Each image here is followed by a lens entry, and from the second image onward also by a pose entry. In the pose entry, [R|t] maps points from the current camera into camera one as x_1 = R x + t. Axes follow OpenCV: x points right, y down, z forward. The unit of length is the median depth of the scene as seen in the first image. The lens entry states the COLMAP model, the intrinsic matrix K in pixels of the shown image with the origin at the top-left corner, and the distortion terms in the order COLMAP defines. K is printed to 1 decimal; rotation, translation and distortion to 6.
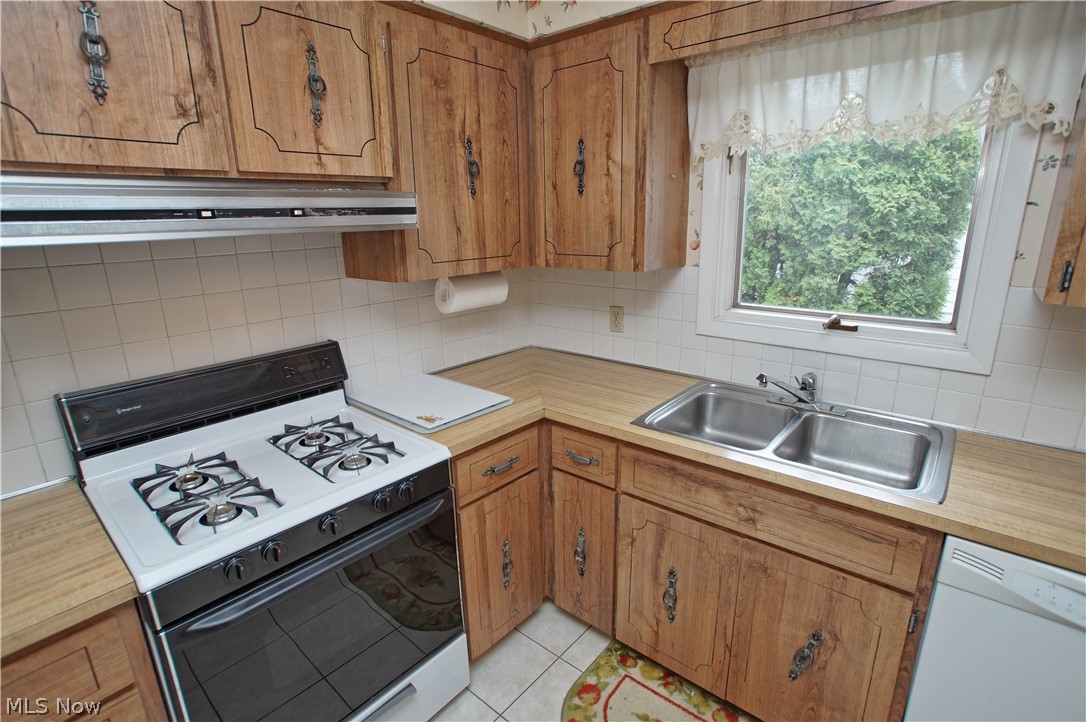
lens RADIAL K [[526.1, 0, 547.1], [0, 526.1, 362.9], [0, 0, 1]] dist [-0.075881, 0.038667]
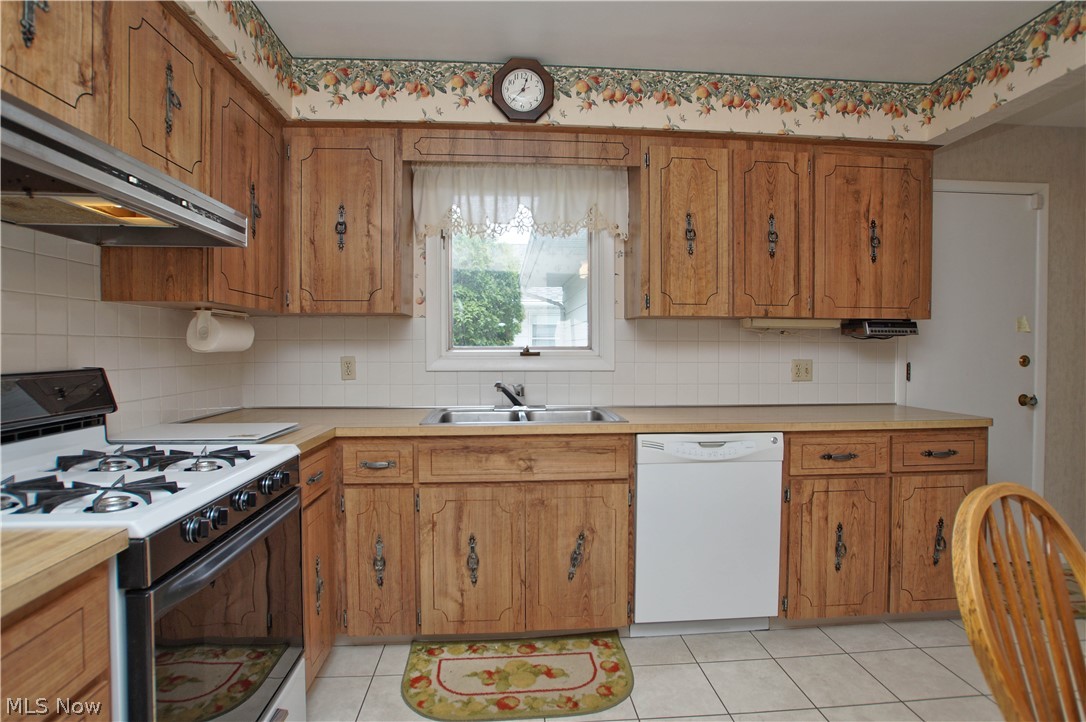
lens RADIAL K [[559.9, 0, 543.0], [0, 559.9, 361.0], [0, 0, 1]] dist [-0.072465, 0.032575]
pose [[0.713576, -0.001102, 0.700577, -0.530489], [0.175682, 0.968328, -0.177419, 0.244674], [-0.678192, 0.249681, 0.691169, -0.125288]]
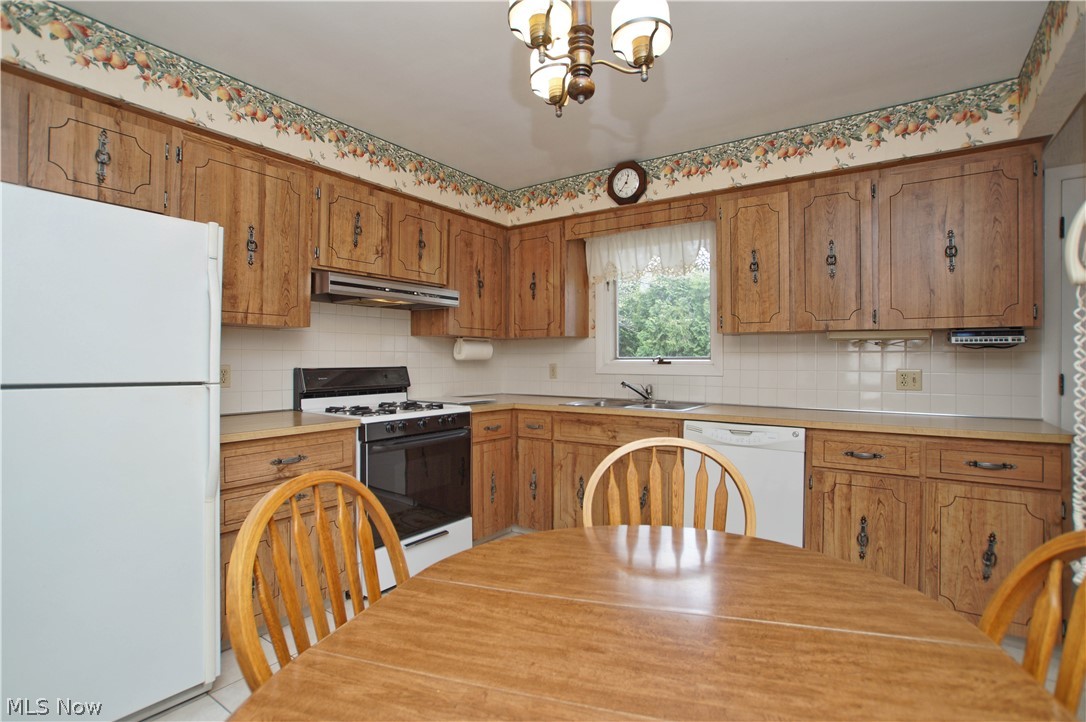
lens RADIAL K [[526.1, 0, 547.1], [0, 526.1, 362.9], [0, 0, 1]] dist [-0.075881, 0.038667]
pose [[0.995358, 0.017622, 0.094615, -0.074198], [0.007861, 0.964923, -0.262415, 0.471342], [-0.095921, 0.261940, 0.960305, -0.928458]]
